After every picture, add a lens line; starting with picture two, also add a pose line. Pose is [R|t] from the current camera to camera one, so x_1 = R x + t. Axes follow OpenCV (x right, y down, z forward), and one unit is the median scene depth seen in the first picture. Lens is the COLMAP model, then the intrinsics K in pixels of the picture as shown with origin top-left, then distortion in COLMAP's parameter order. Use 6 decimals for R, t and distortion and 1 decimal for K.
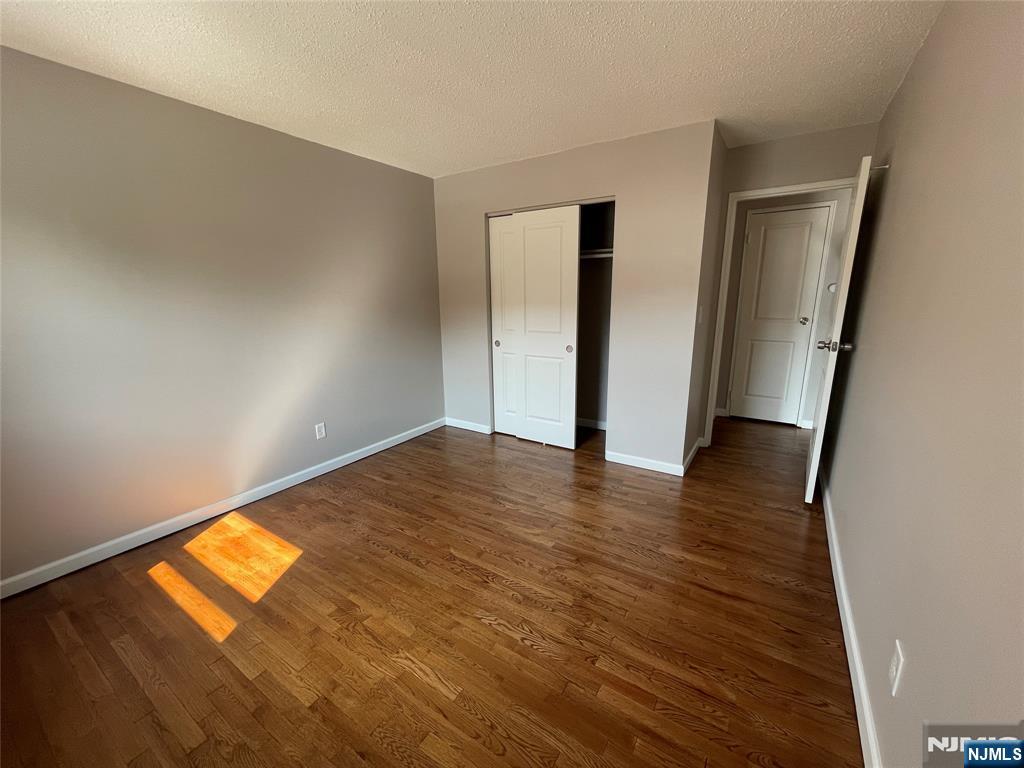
lens RADIAL K [[416.1, 0, 504.2], [0, 416.1, 377.7], [0, 0, 1]] dist [-0.000371, -0.001357]
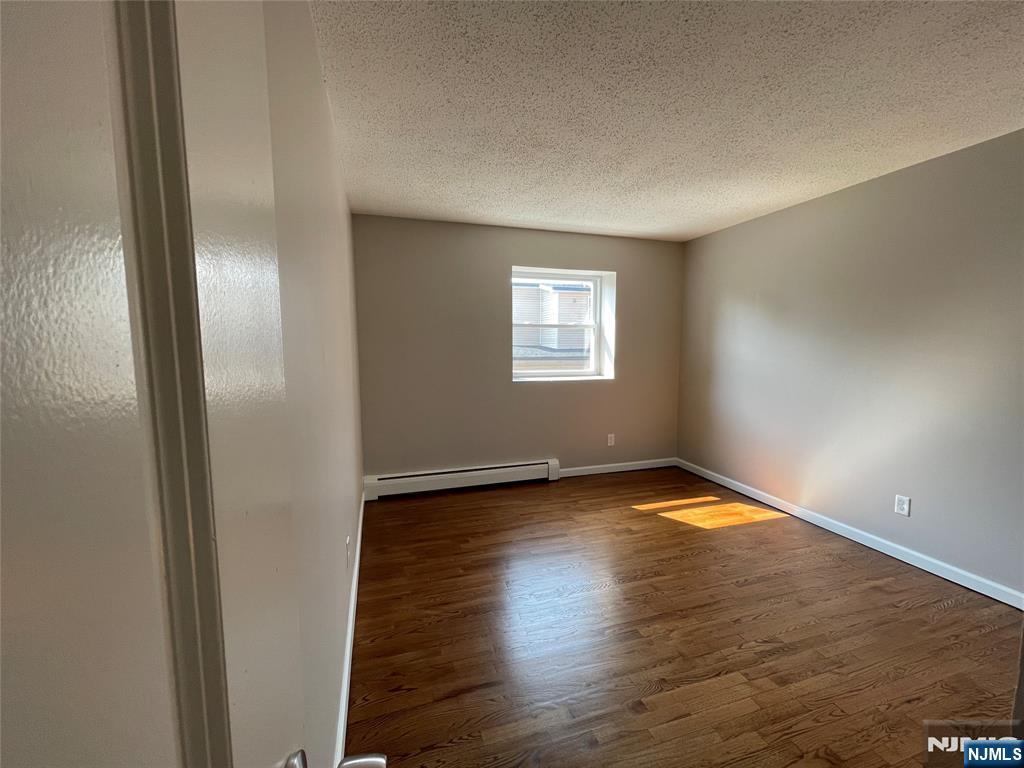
lens RADIAL K [[416.1, 0, 507.6], [0, 416.1, 383.9], [0, 0, 1]] dist [-0.000371, -0.001357]
pose [[-0.623654, 0.089787, -0.776527, 0.917786], [-0.151651, 0.960612, 0.232867, -0.241790], [0.766849, 0.262989, -0.585473, 1.188036]]
